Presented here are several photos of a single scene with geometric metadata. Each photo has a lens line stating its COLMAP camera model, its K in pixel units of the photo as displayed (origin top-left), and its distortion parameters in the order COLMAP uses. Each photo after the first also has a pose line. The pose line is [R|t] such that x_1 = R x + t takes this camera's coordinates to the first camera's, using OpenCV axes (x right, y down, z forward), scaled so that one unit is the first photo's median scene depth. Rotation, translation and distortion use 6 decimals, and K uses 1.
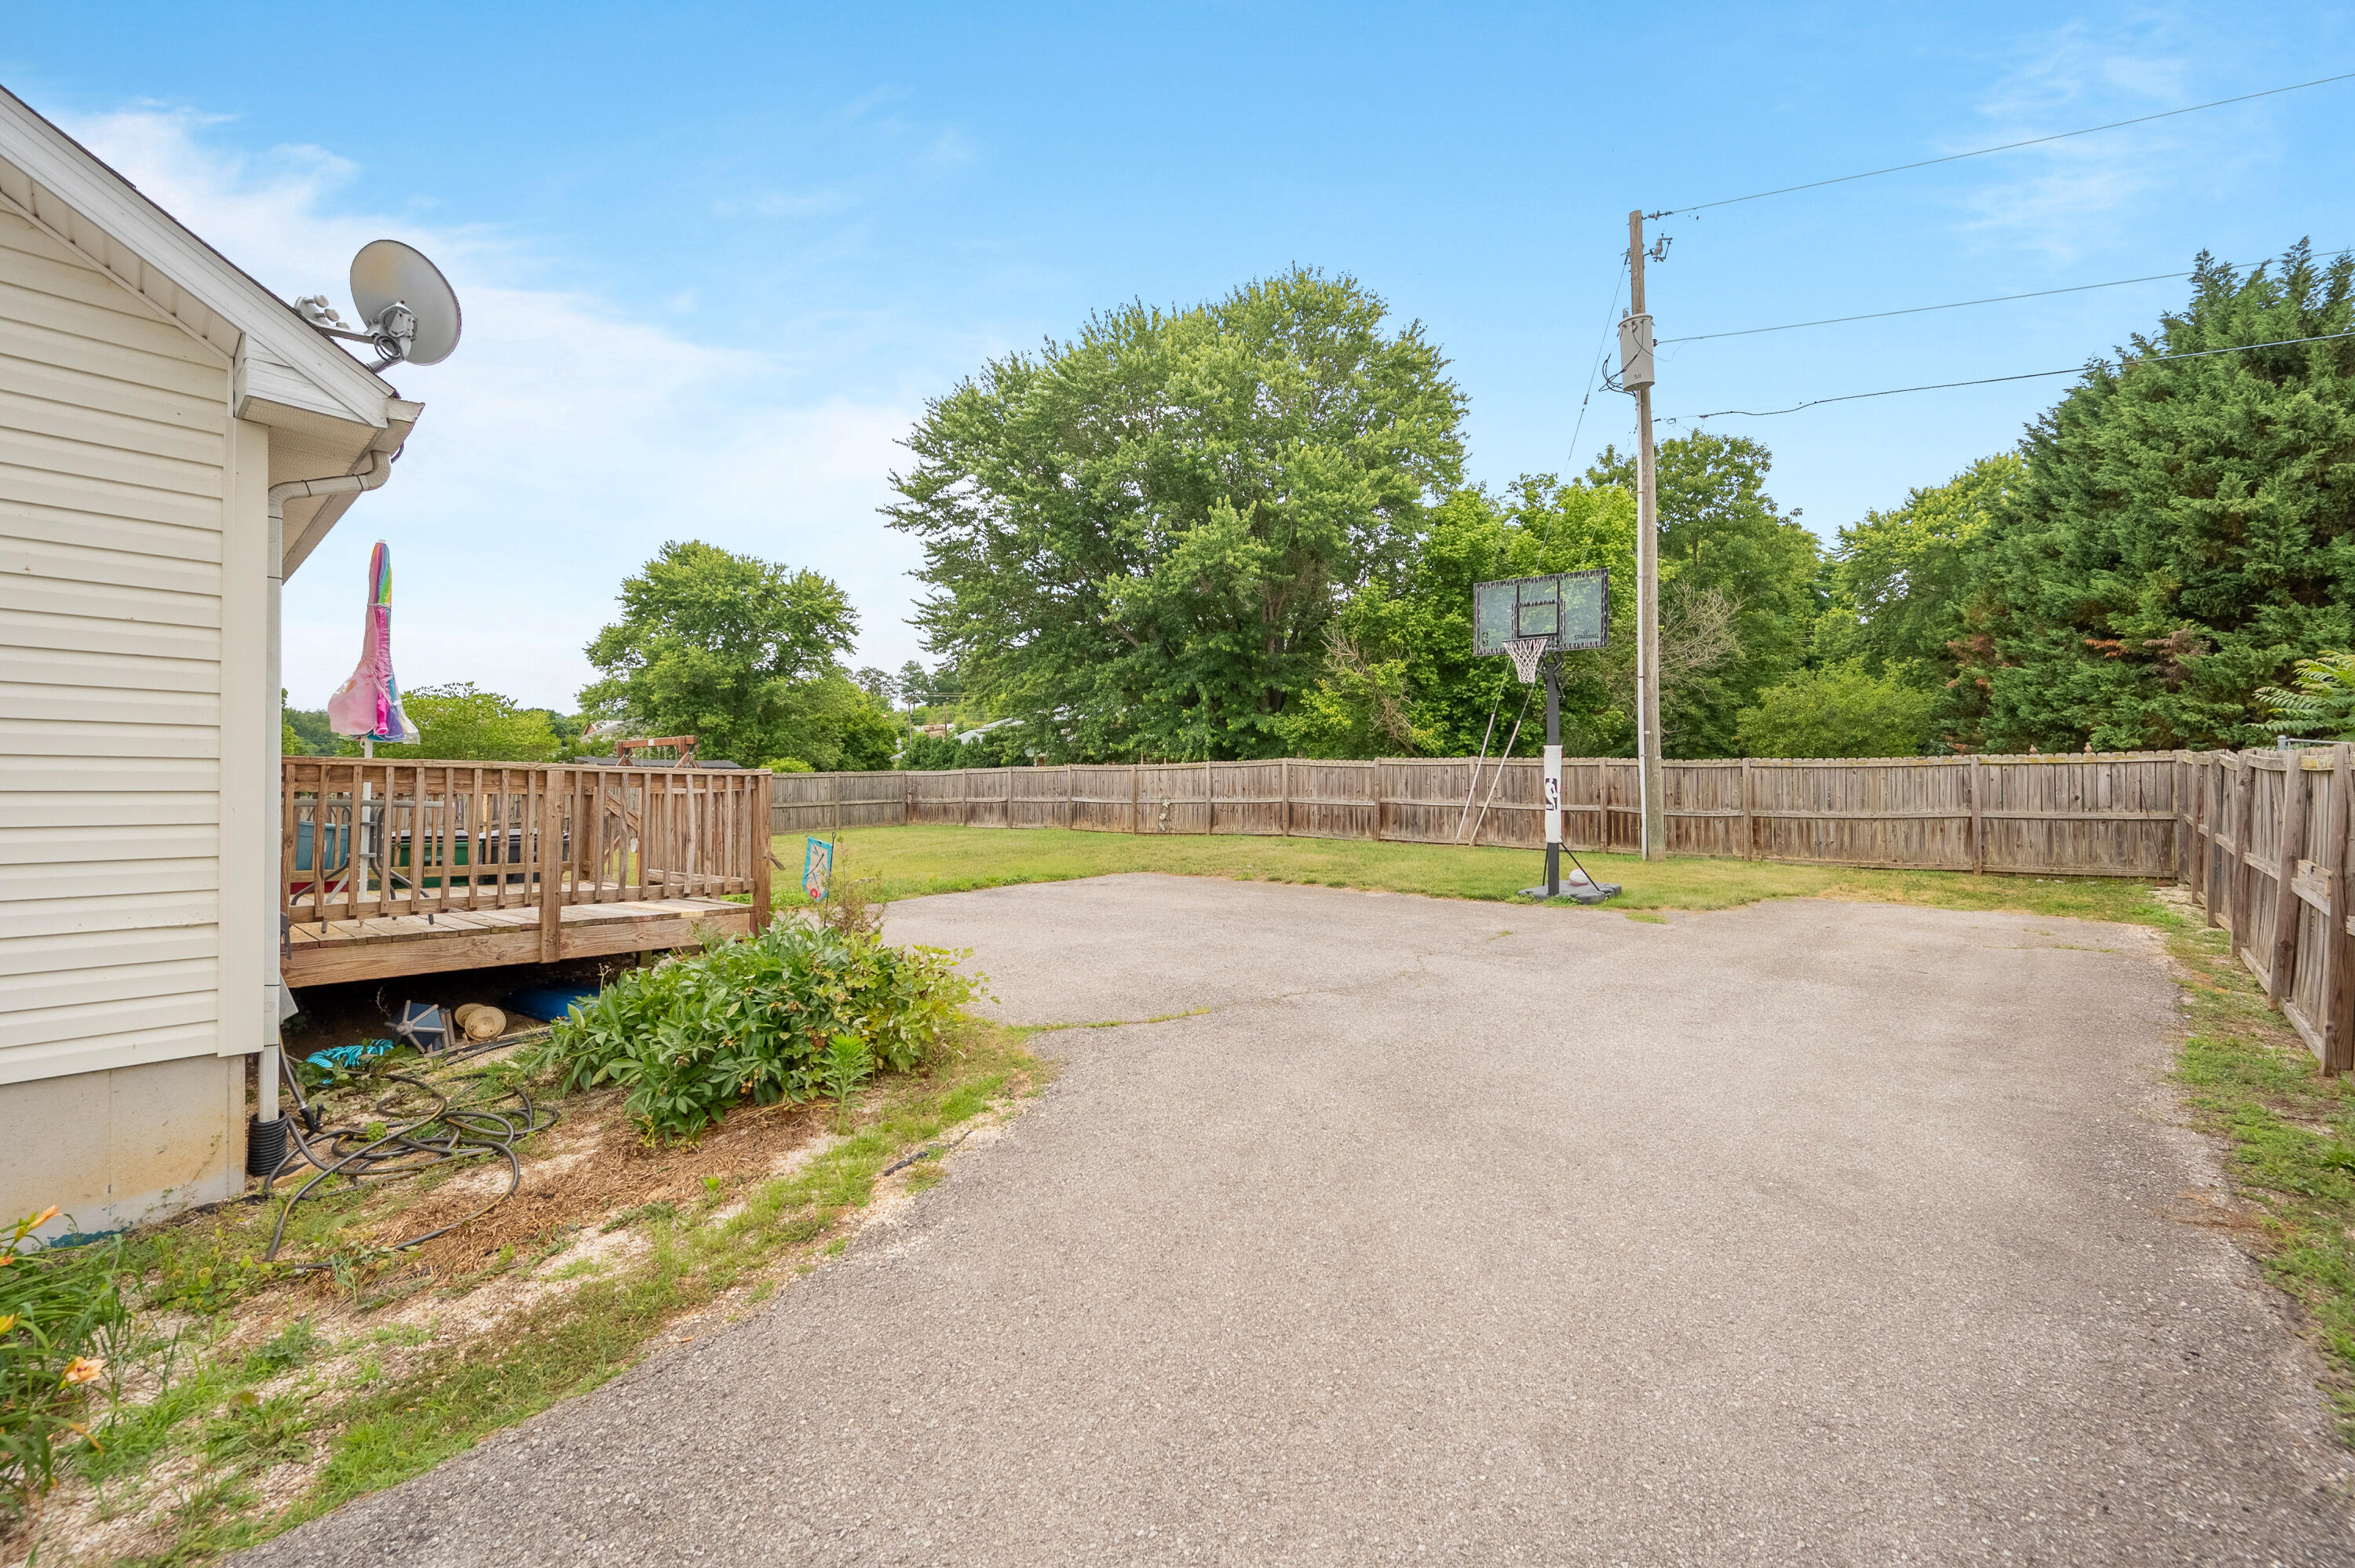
lens RADIAL K [[945.0, 0, 1171.0], [0, 945.0, 800.7], [0, 0, 1]] dist [-0.001185, 0.000528]
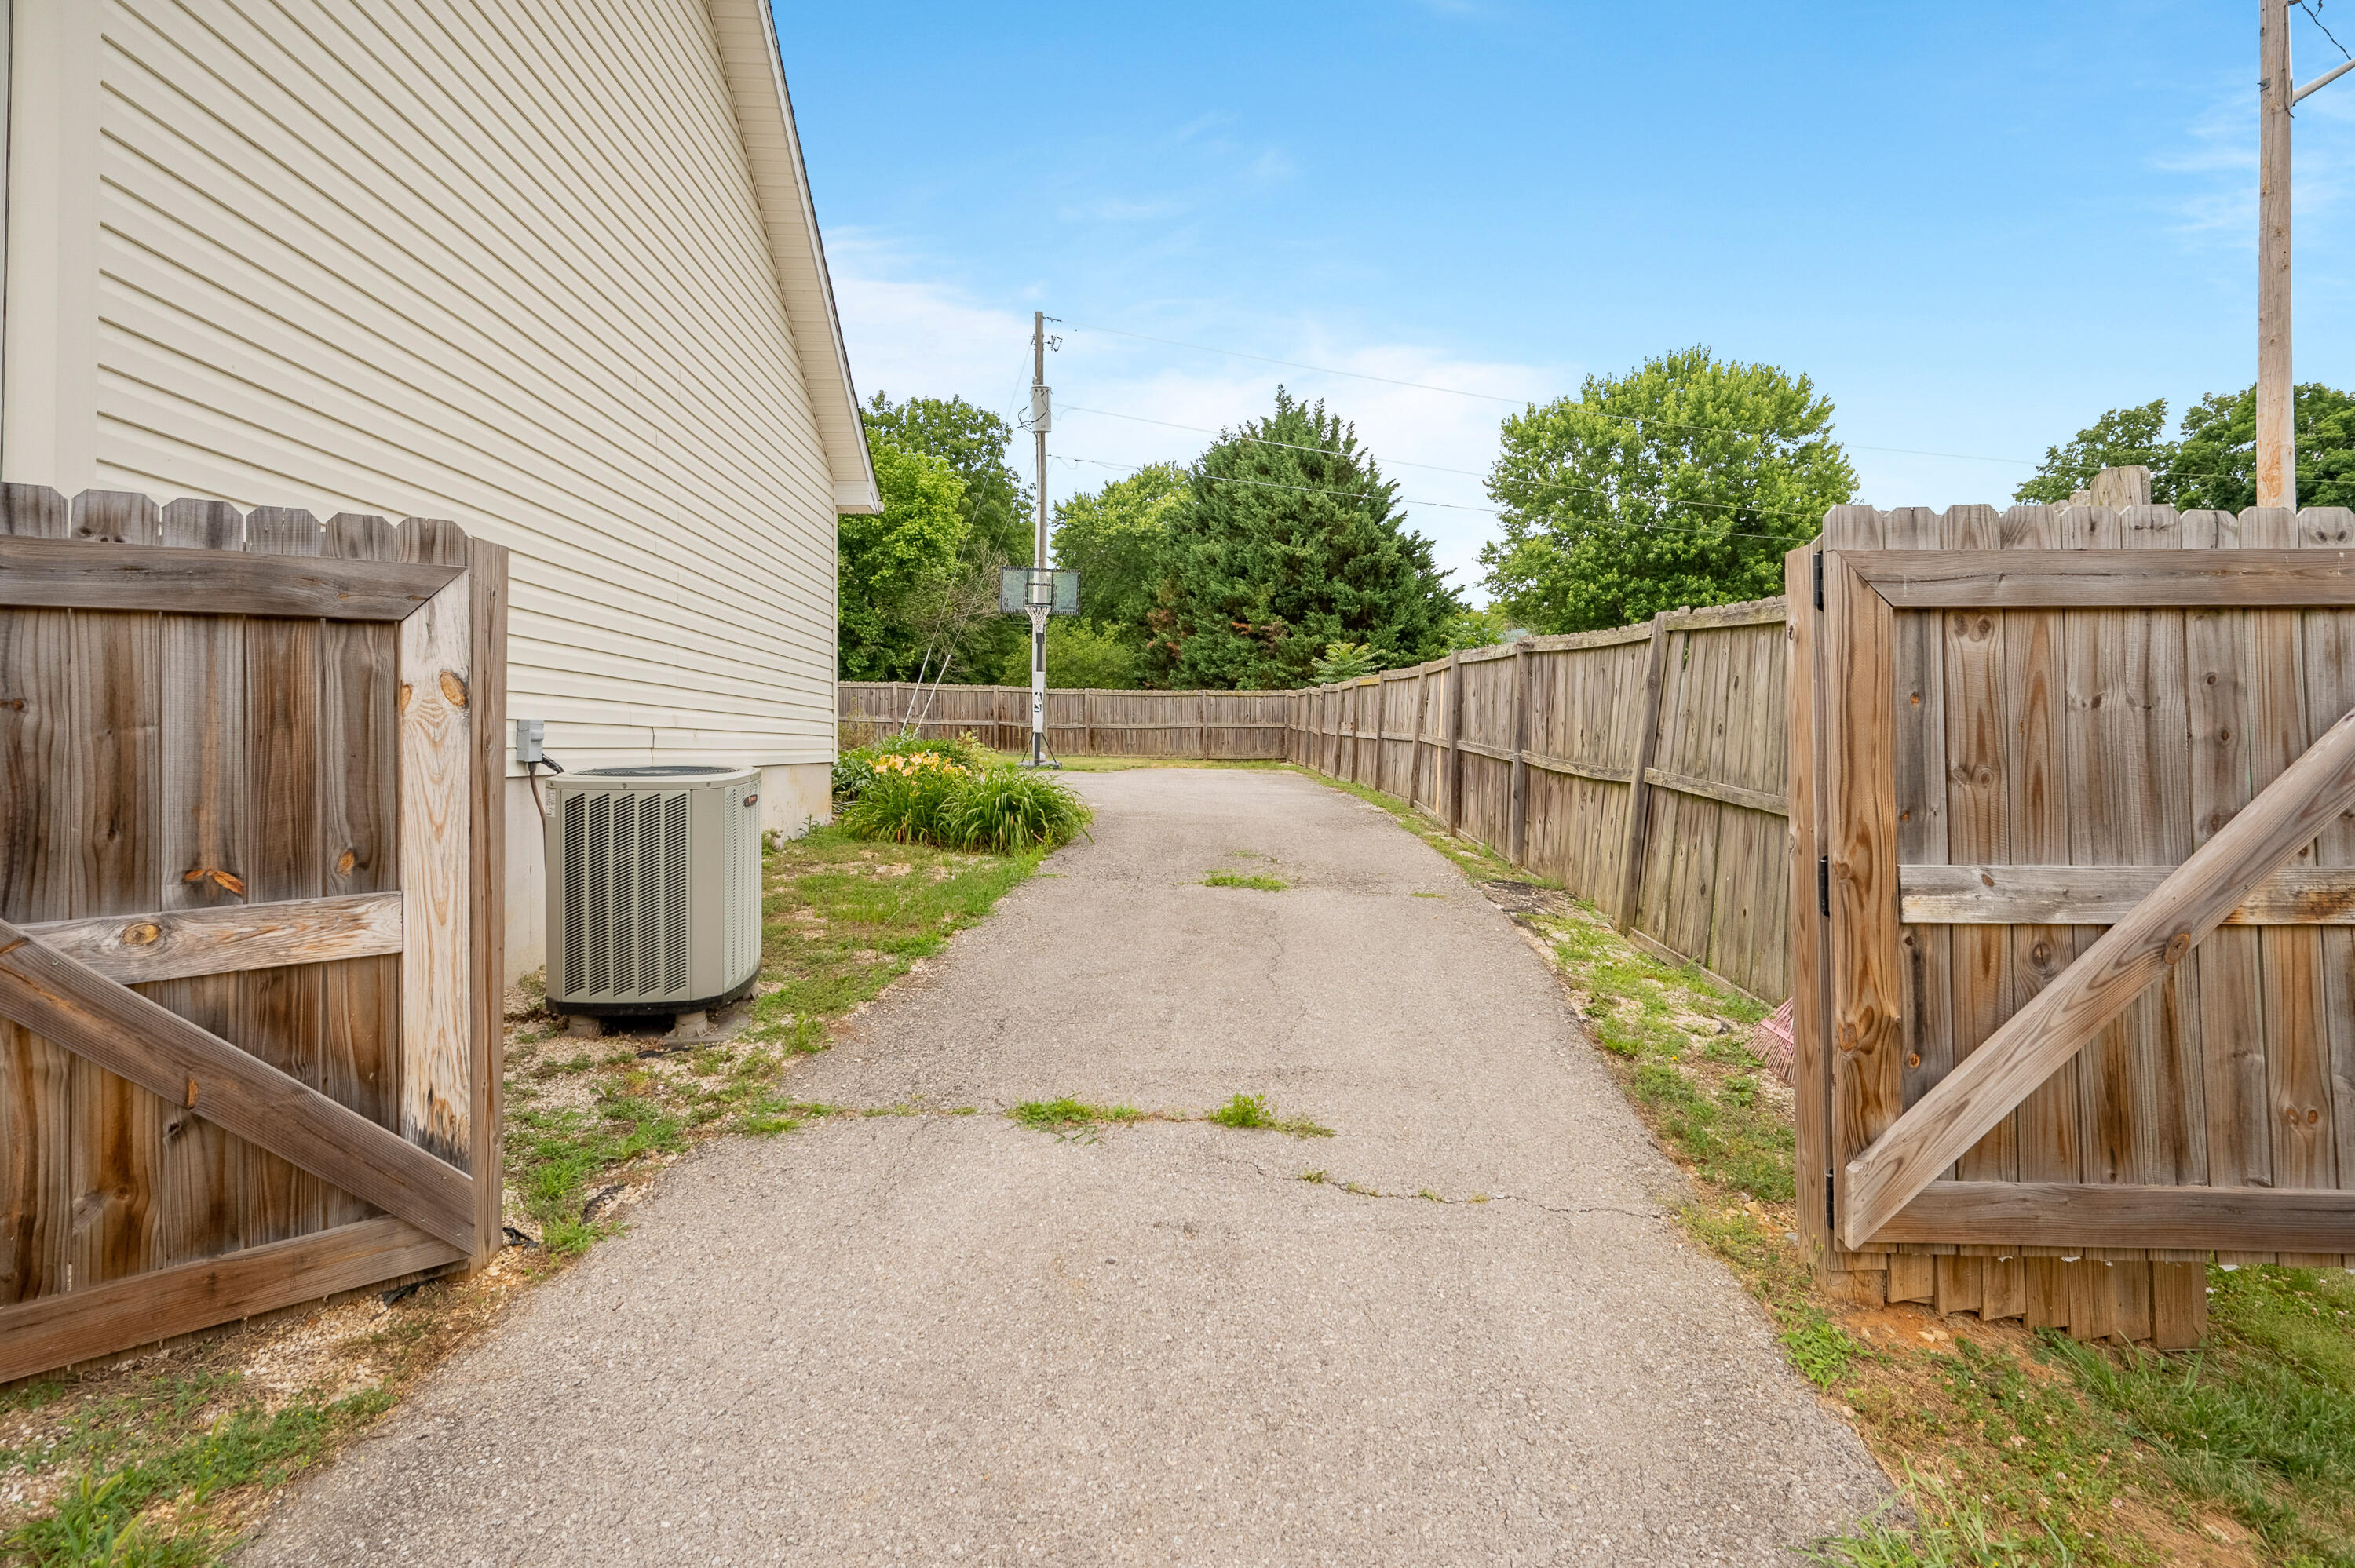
lens RADIAL K [[1156.4, 0, 1174.9], [0, 1156.4, 770.1], [0, 0, 1]] dist [0.003100, 0.000048]
pose [[0.720811, -0.014126, 0.692988, -0.432714], [0.003896, 0.999859, 0.016330, 0.042422], [-0.693121, -0.009071, 0.720764, -0.316176]]
